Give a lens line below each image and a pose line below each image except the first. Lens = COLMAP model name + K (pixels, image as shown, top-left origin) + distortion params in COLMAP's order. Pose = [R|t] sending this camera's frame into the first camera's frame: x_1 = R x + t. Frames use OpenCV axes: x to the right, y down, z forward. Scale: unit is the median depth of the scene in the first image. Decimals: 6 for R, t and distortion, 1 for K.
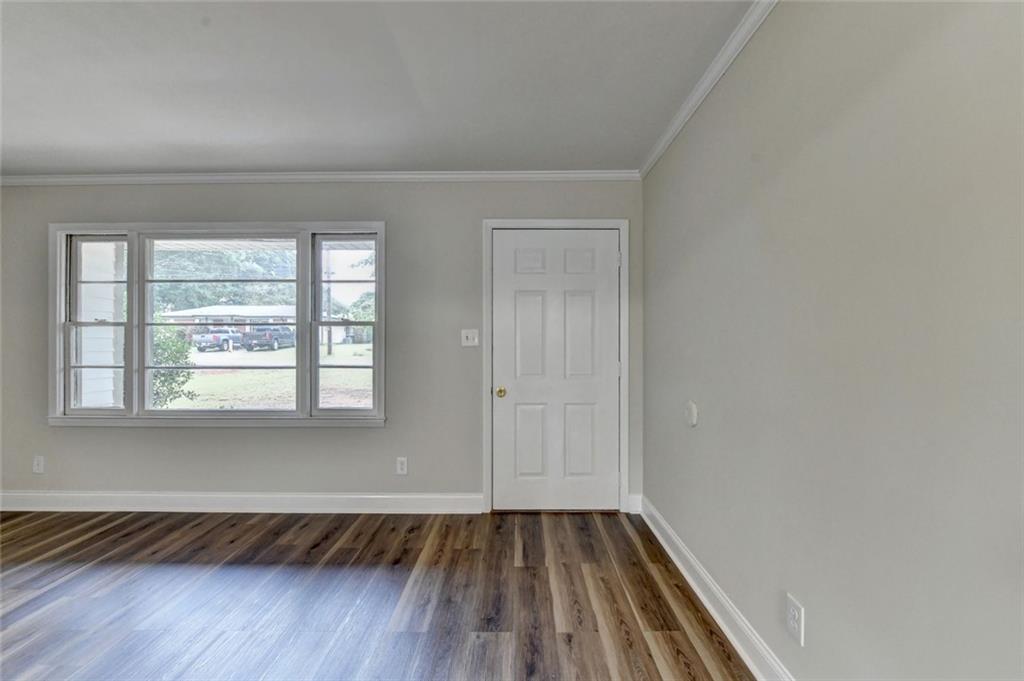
lens RADIAL K [[419.8, 0, 506.8], [0, 419.8, 343.2], [0, 0, 1]] dist [-0.002435, -0.000451]
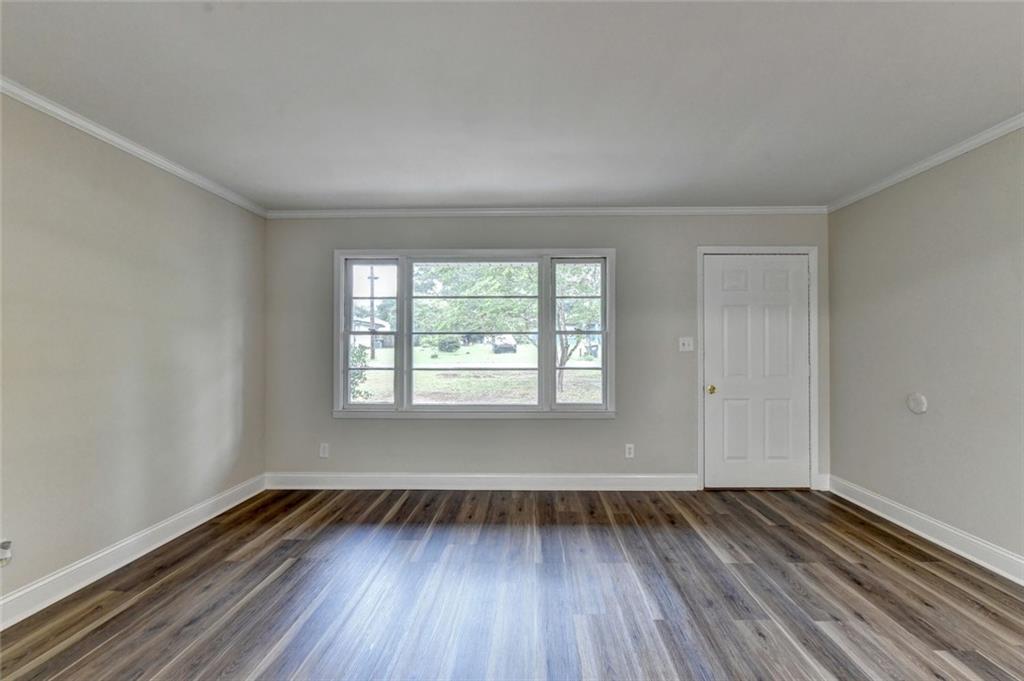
lens RADIAL K [[432.2, 0, 515.9], [0, 432.2, 343.4], [0, 0, 1]] dist [-0.001313, -0.000948]
pose [[1.000000, -0.000573, -0.000411, -0.578002], [0.000569, 0.999964, -0.008504, -0.005909], [0.000416, 0.008504, 0.999964, -0.241970]]
